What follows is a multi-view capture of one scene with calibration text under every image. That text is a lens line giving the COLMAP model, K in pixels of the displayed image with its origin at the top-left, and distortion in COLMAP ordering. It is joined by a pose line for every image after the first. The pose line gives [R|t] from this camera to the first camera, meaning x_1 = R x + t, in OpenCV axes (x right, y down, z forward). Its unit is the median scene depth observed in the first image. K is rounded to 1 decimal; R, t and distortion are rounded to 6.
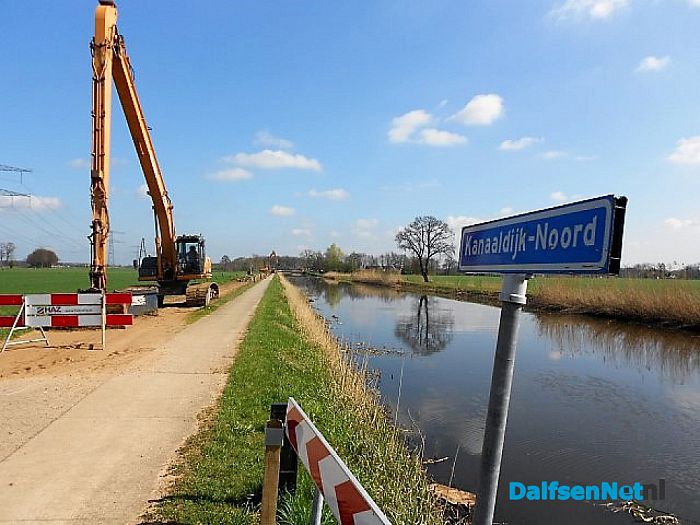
lens RADIAL K [[550.1, 0, 350.0], [0, 550.1, 262.5], [0, 0, 1]] dist [-0.002055, -0.004849]
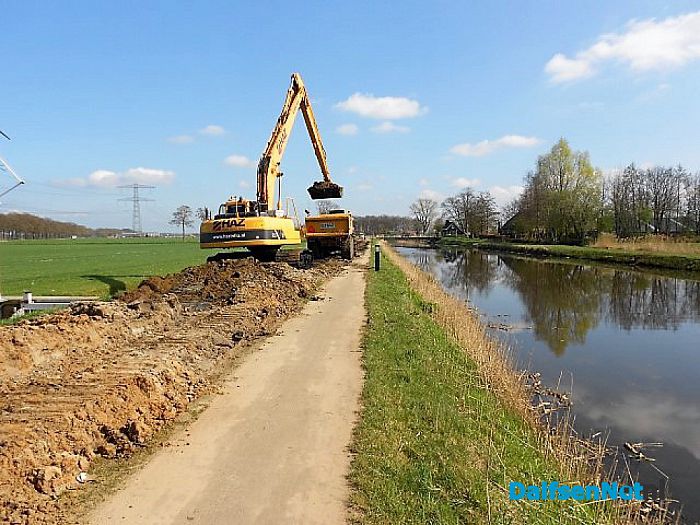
lens RADIAL K [[553.3, 0, 350.0], [0, 553.3, 262.5], [0, 0, 1]] dist [0.000115, -0.008285]
pose [[0.984972, -0.008037, -0.172526, -0.070407], [0.019027, 0.997886, 0.062139, 0.007466], [0.171662, -0.064488, 0.983043, 0.545874]]
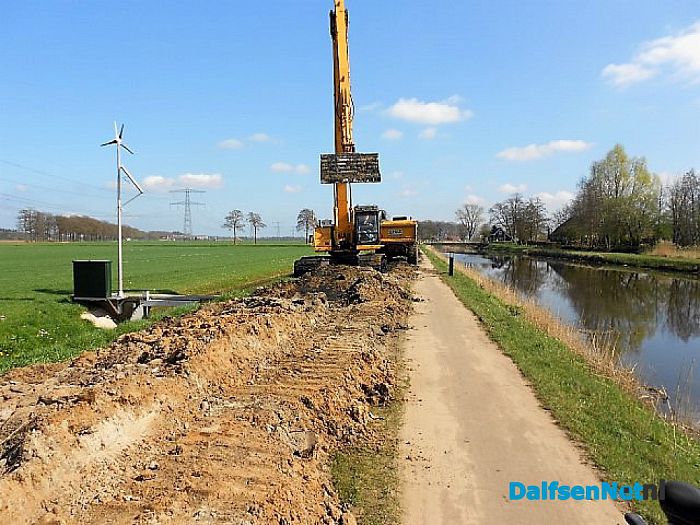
lens RADIAL K [[553.3, 0, 350.0], [0, 553.3, 262.5], [0, 0, 1]] dist [0.000115, -0.008285]
pose [[0.969234, 0.002525, -0.246129, -0.073268], [0.010802, 0.998548, 0.052782, 0.007216], [0.245905, -0.053817, 0.967799, 0.541838]]
